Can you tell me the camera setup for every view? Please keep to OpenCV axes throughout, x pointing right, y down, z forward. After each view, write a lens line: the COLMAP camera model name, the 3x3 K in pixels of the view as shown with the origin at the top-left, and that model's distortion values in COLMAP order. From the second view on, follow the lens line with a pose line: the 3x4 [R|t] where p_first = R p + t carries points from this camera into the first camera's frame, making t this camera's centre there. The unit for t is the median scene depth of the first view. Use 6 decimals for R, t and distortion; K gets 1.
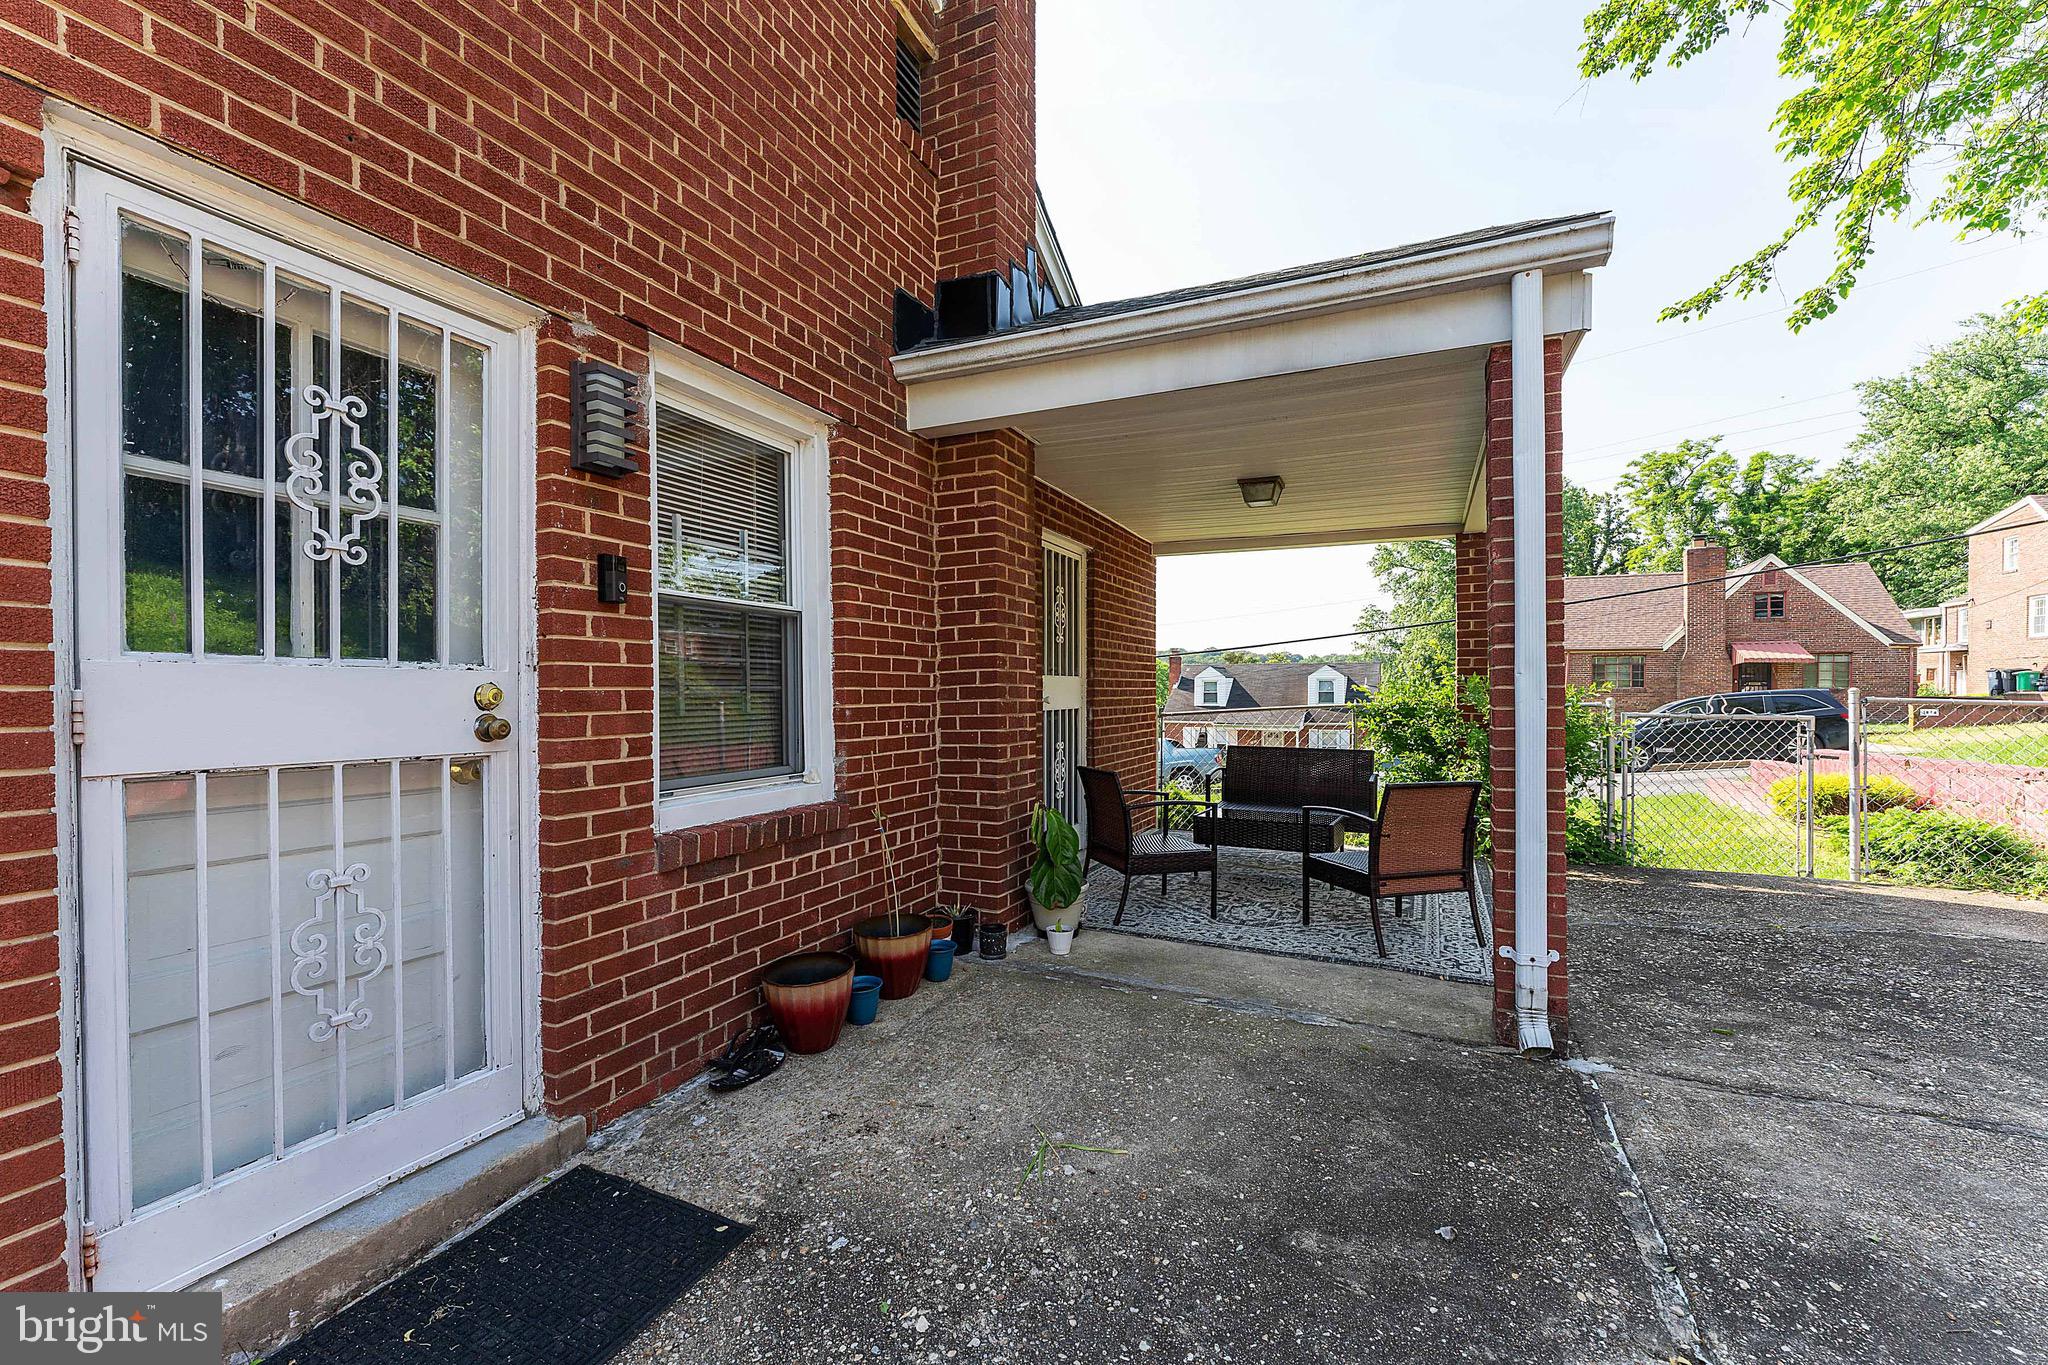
lens RADIAL K [[840.0, 0, 1024.0], [0, 840.0, 682.5], [0, 0, 1]] dist [0.002174, 0.000396]
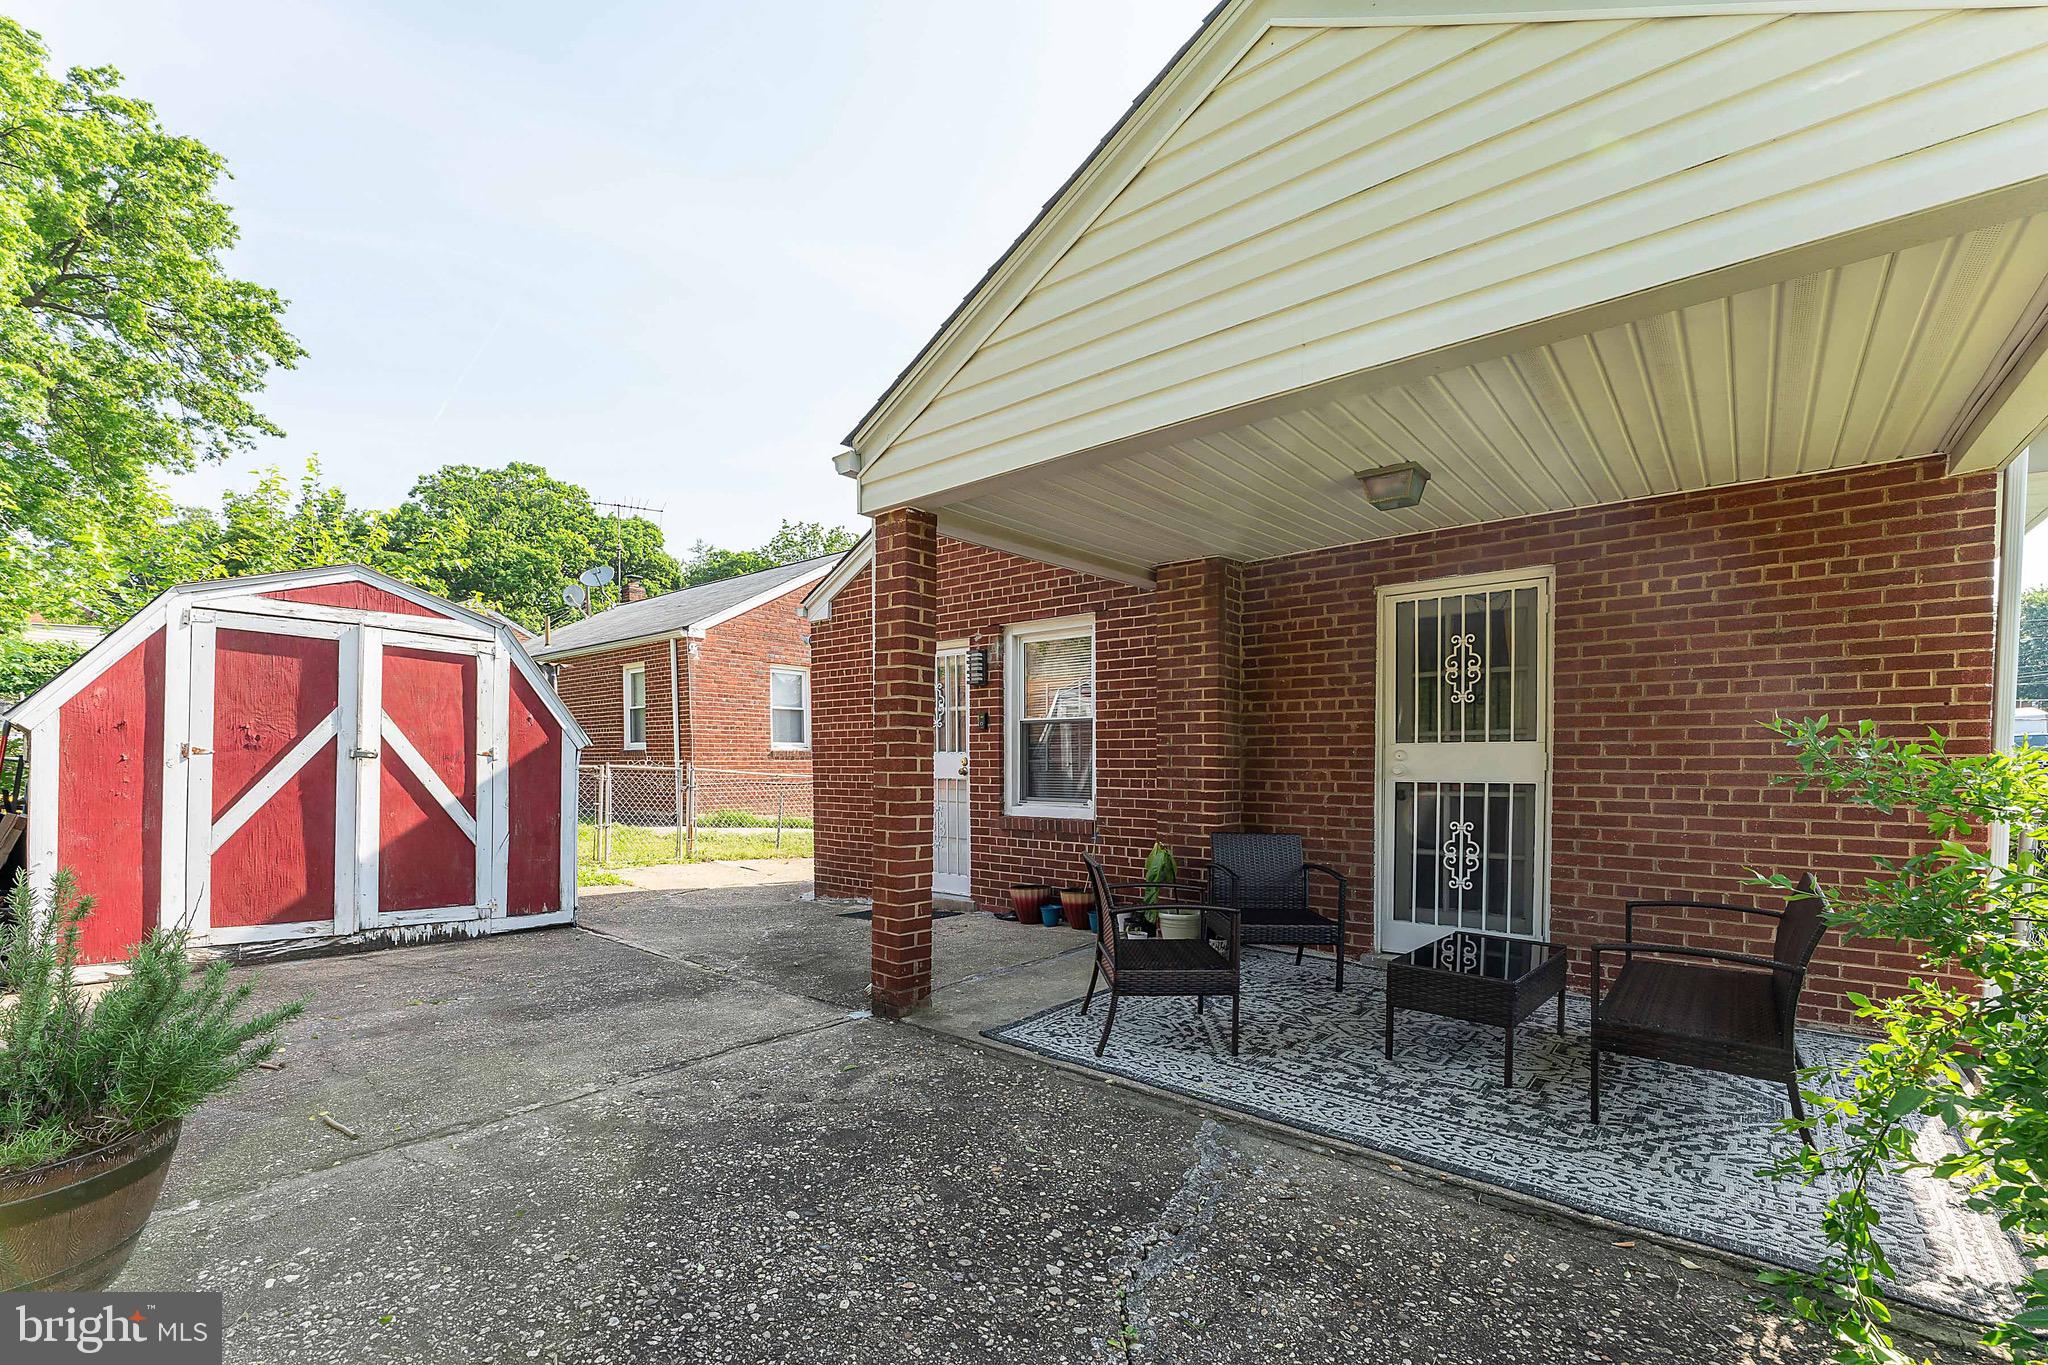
lens RADIAL K [[855.0, 0, 1011.0], [0, 855.0, 766.6], [0, 0, 1]] dist [-0.005396, 0.000394]
pose [[-0.263470, 0.007218, -0.964640, 1.775349], [0.008116, 0.999953, 0.005265, 0.013840], [0.964633, -0.006442, -0.263517, 1.438158]]
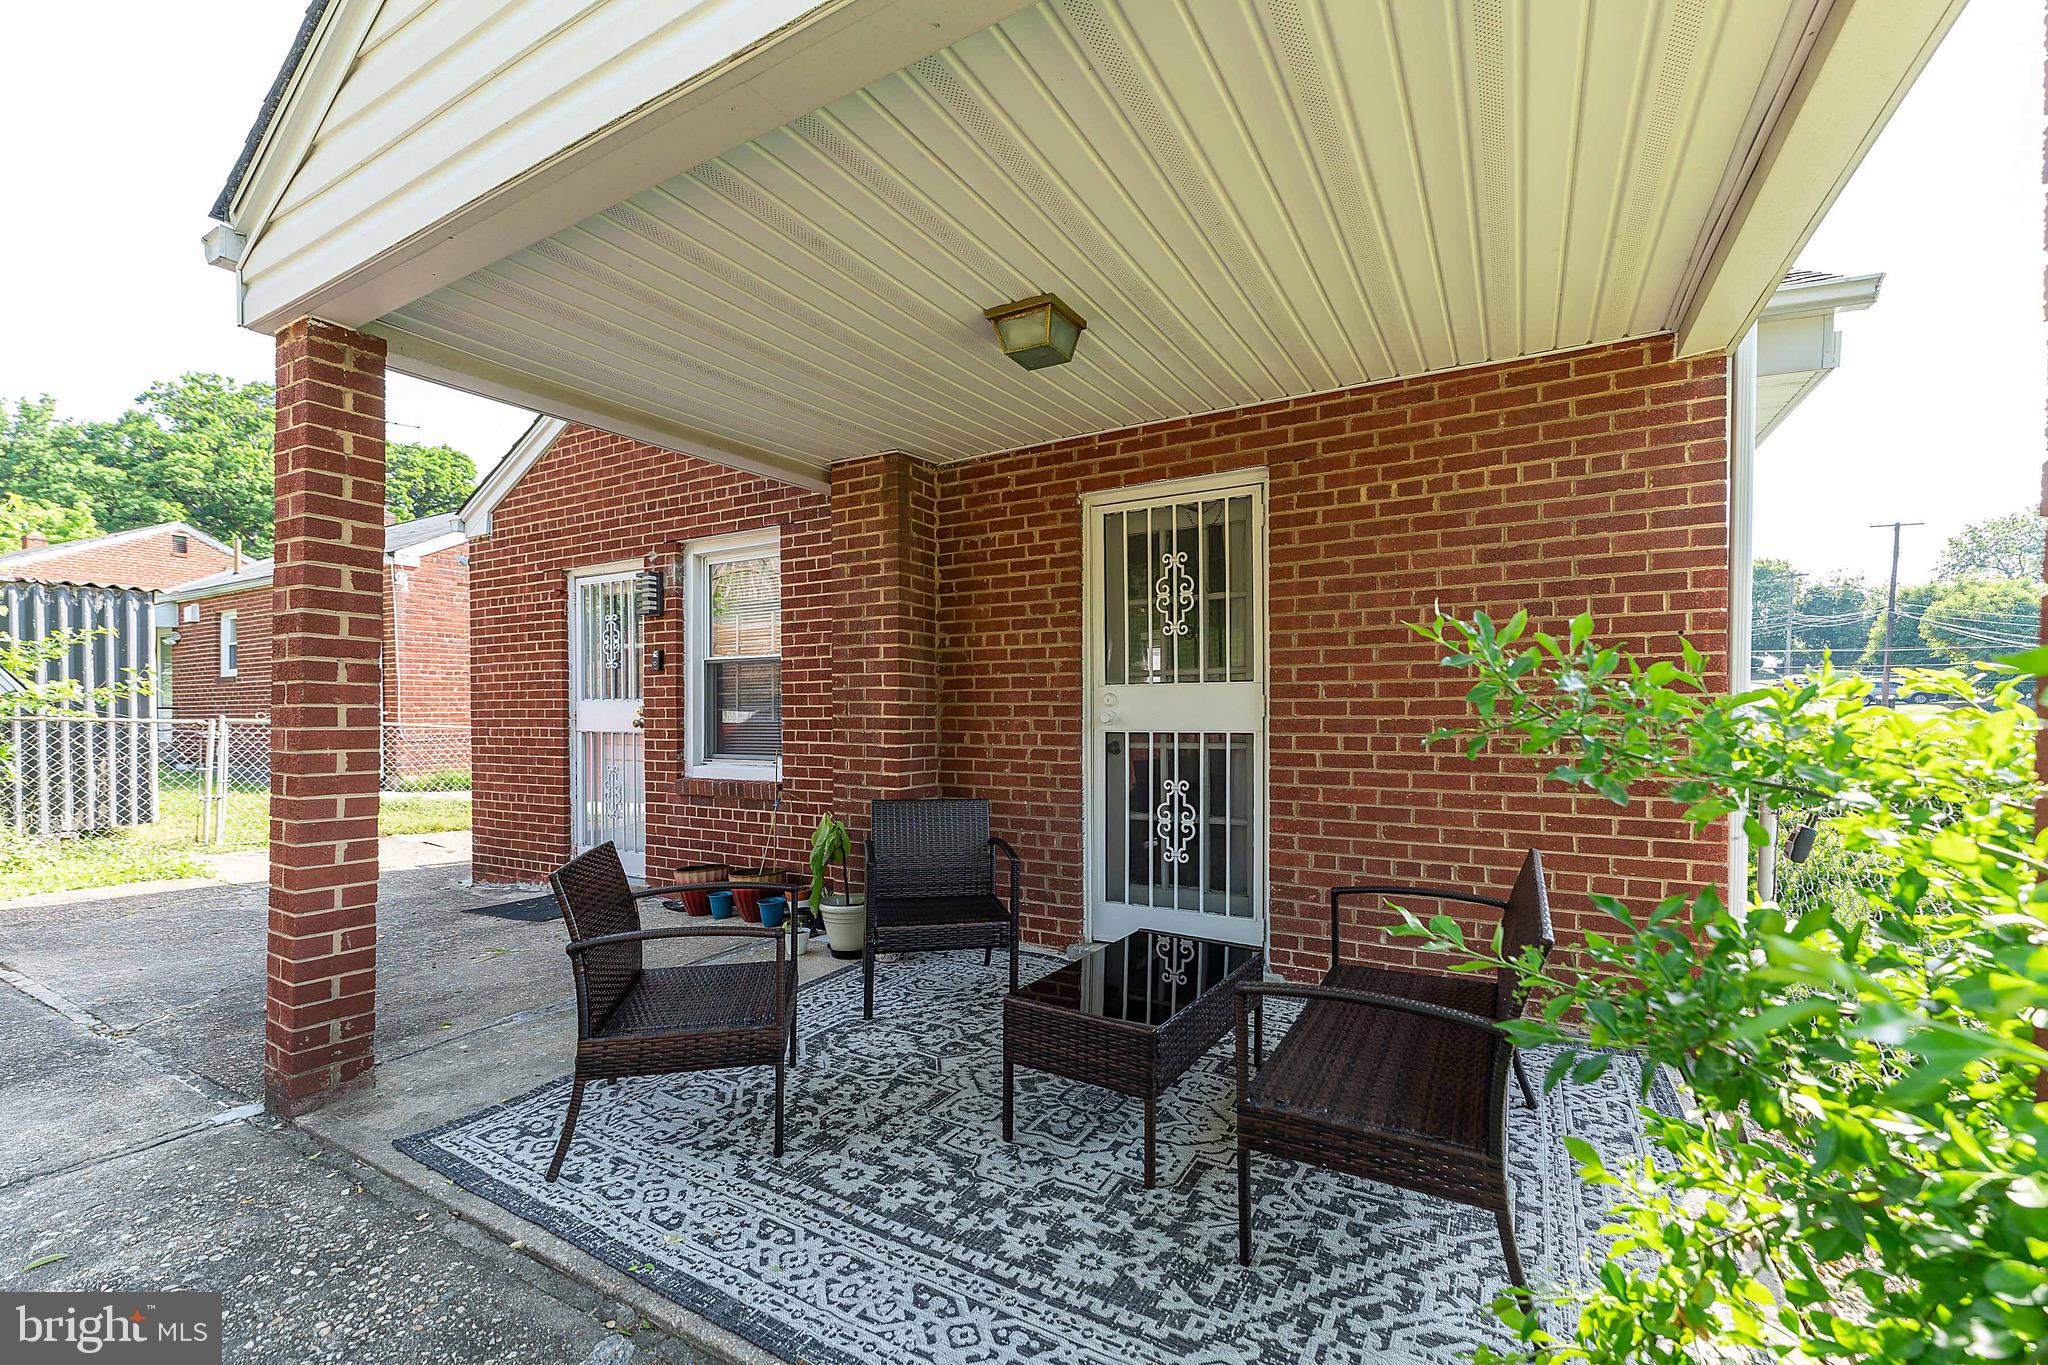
lens RADIAL K [[842.4, 0, 1027.5], [0, 842.4, 696.1], [0, 0, 1]] dist [0.003375, 0.000118]
pose [[-0.080993, -0.013461, -0.996624, 1.338168], [0.015163, 0.999776, -0.014736, 0.019011], [0.996599, -0.016305, -0.080770, 1.699167]]
